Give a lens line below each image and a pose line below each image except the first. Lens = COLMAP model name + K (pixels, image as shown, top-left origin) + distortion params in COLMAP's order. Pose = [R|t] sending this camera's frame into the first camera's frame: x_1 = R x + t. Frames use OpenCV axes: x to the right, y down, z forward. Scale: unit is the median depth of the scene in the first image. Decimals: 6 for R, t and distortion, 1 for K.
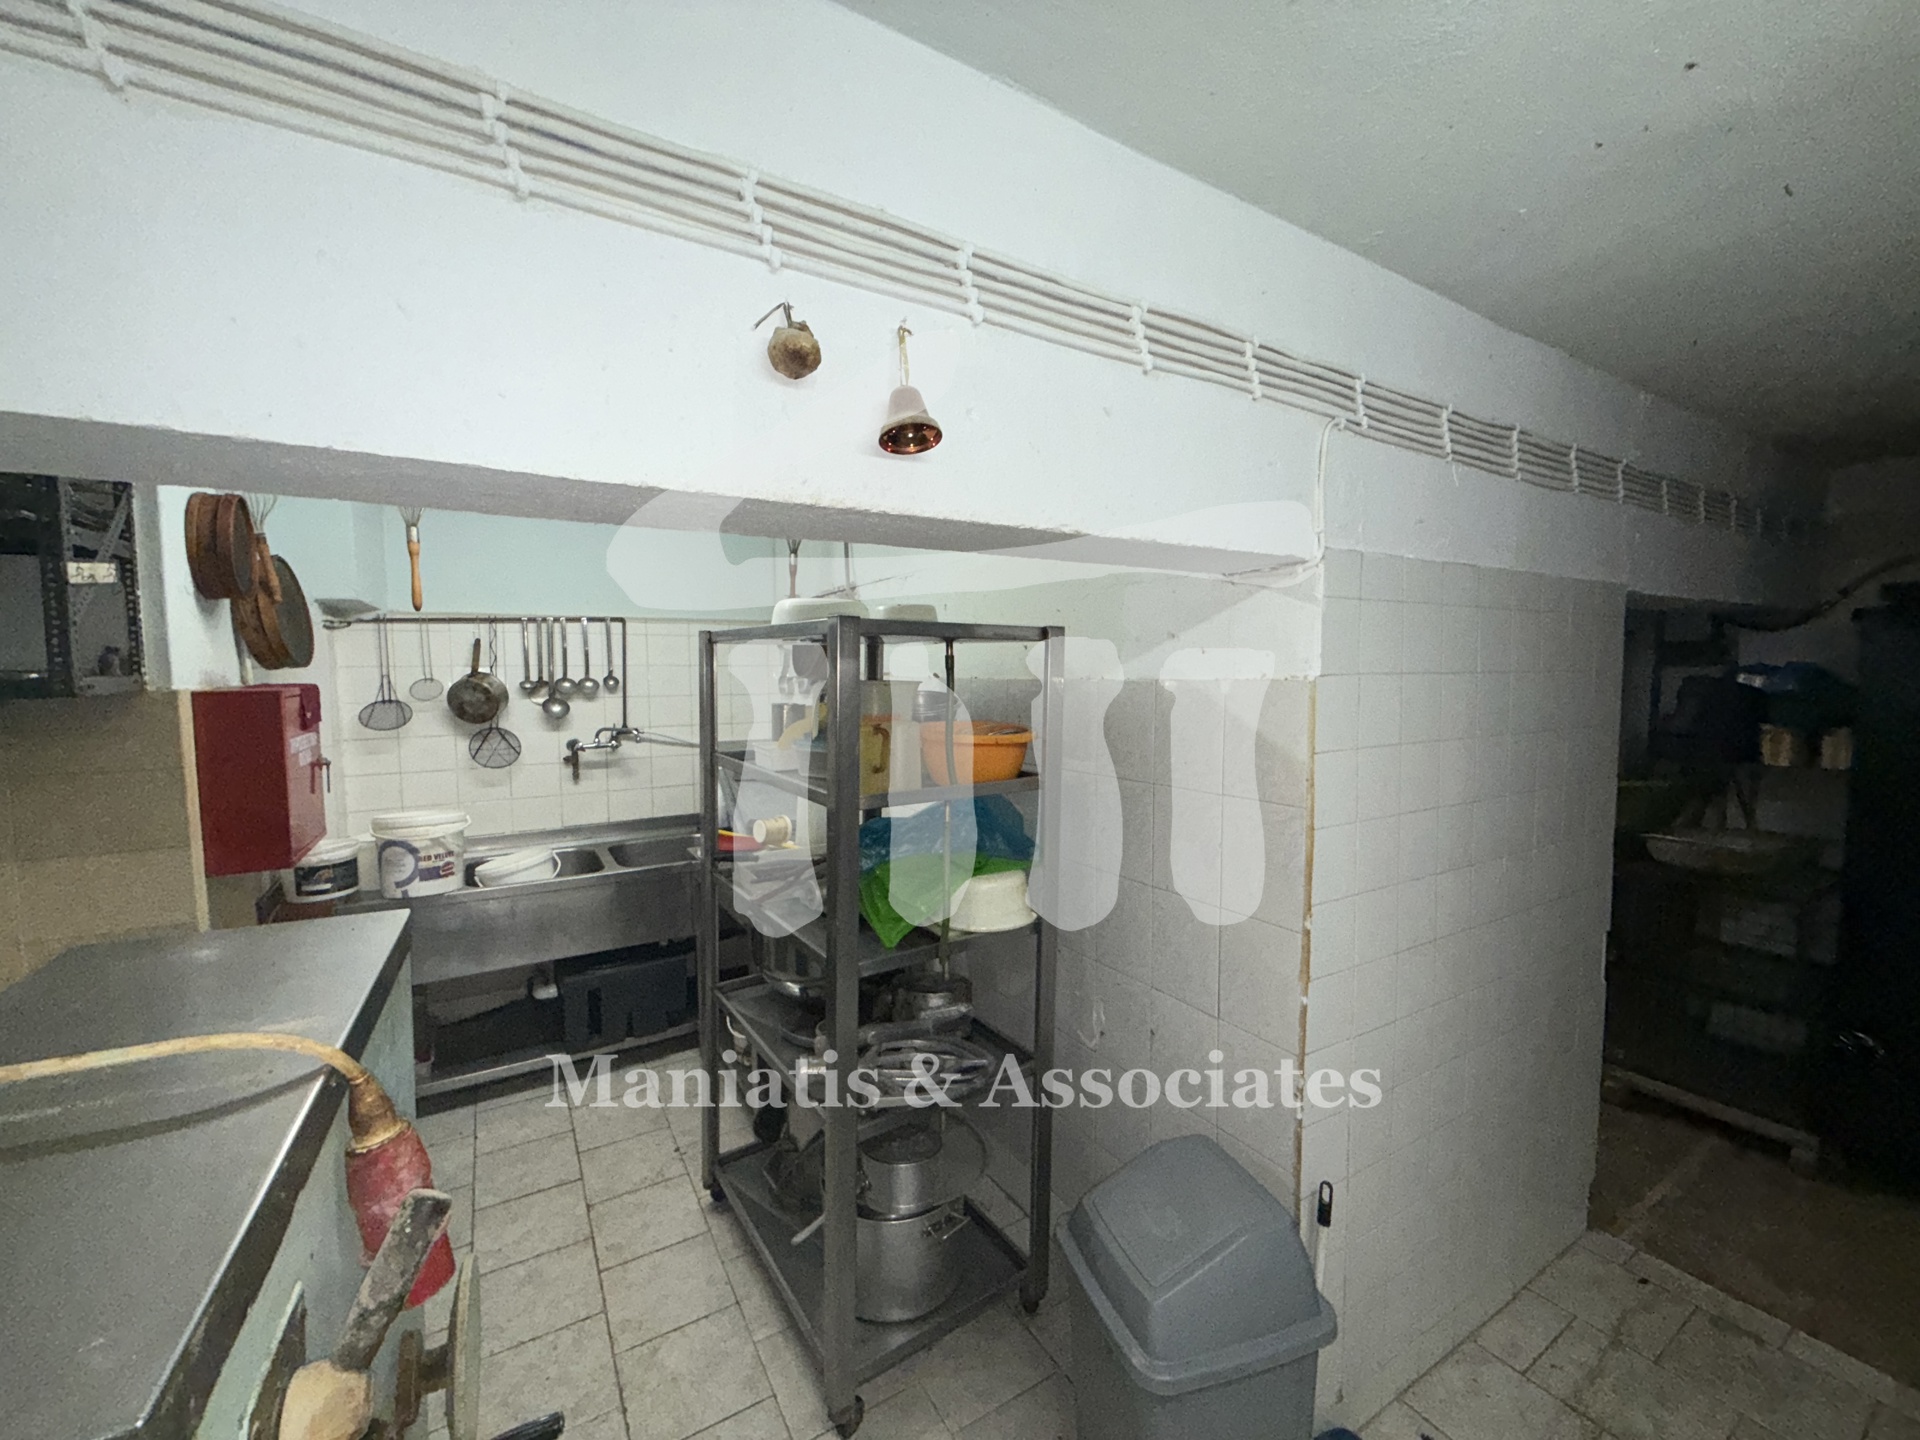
lens RADIAL K [[764.5, 0, 954.5], [0, 764.5, 719.0], [0, 0, 1]] dist [-0.003773, 0.000061]
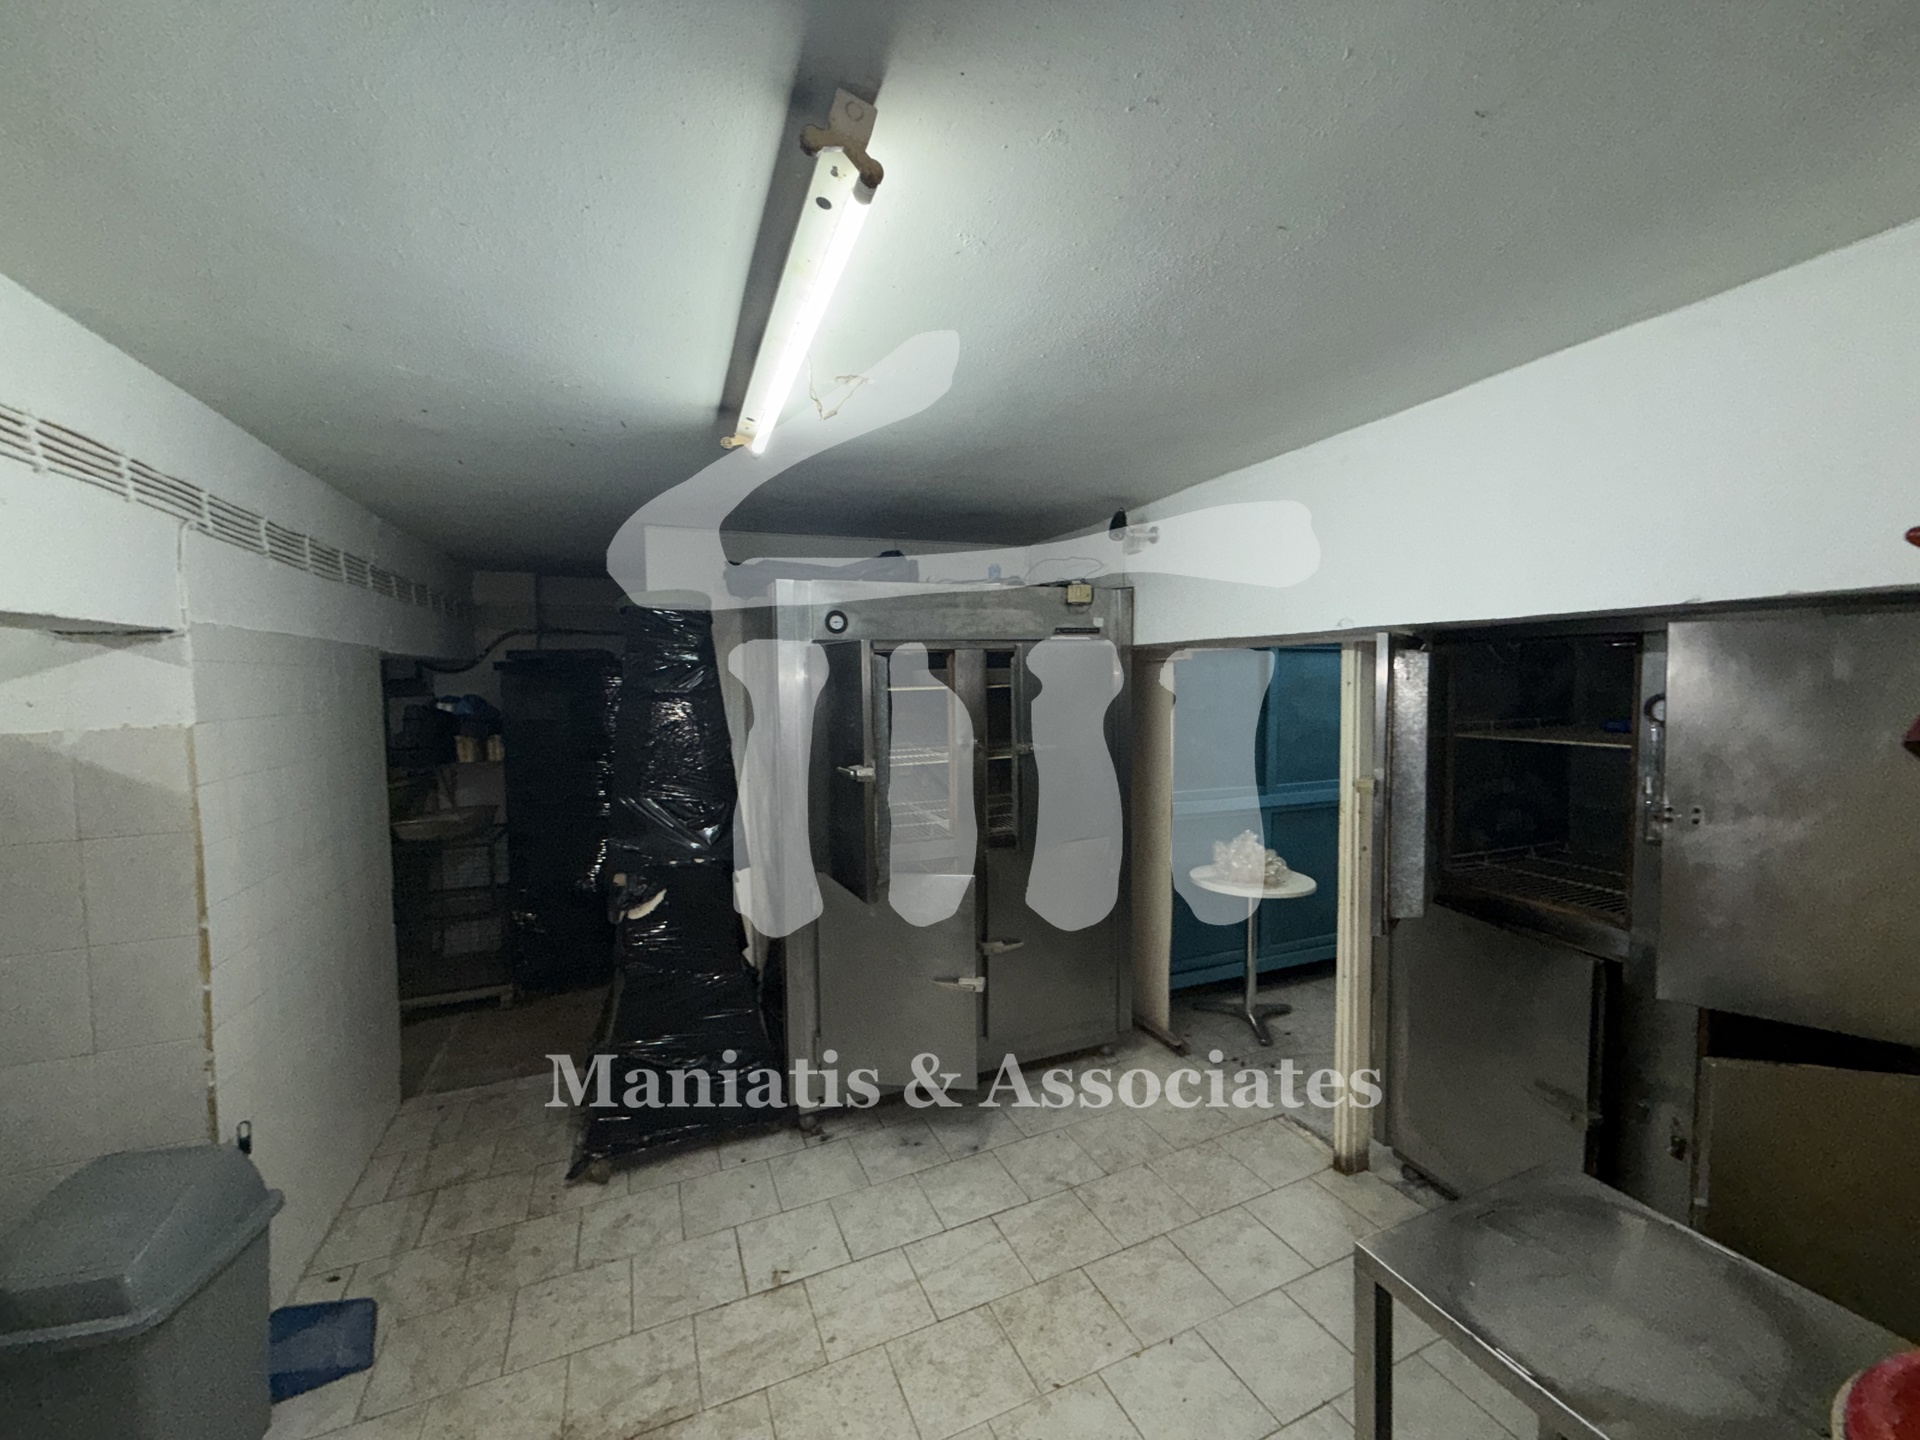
lens RADIAL K [[764.5, 0, 958.9], [0, 764.5, 717.5], [0, 0, 1]] dist [-0.003773, 0.000061]
pose [[0.144103, -0.047482, 0.988423, -0.359541], [0.078454, 0.996252, 0.036420, -0.009053], [-0.986448, 0.072297, 0.147288, -0.261188]]
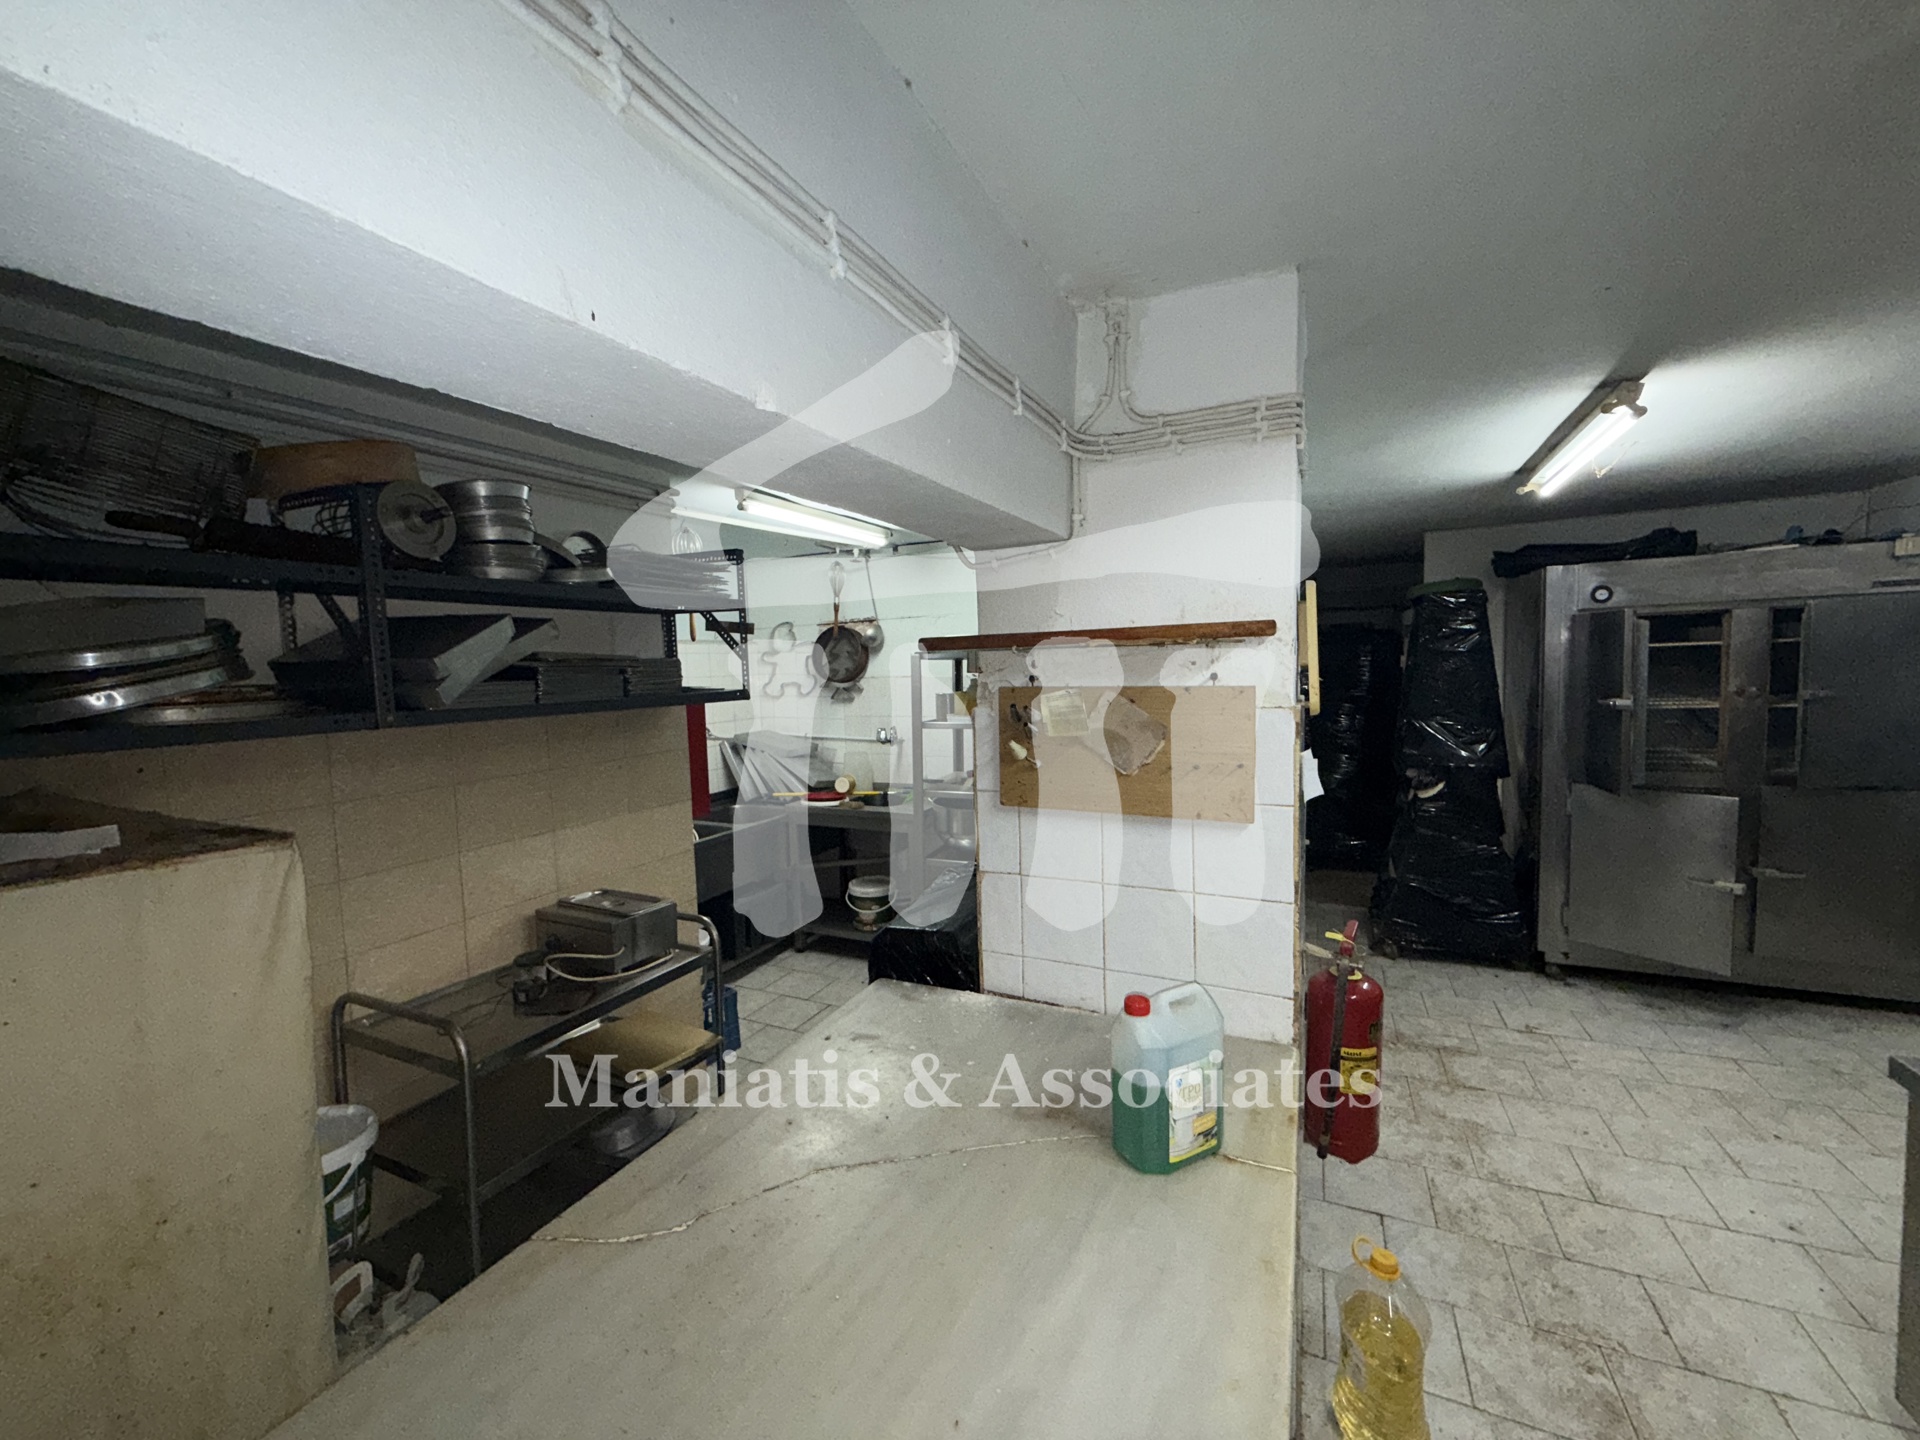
lens RADIAL K [[764.5, 0, 952.9], [0, 764.5, 715.9], [0, 0, 1]] dist [-0.003773, 0.000061]
pose [[0.837722, -0.053624, 0.543458, -1.212656], [0.059640, 0.998198, 0.006562, 0.032627], [-0.542831, 0.026914, 0.839411, -0.501324]]
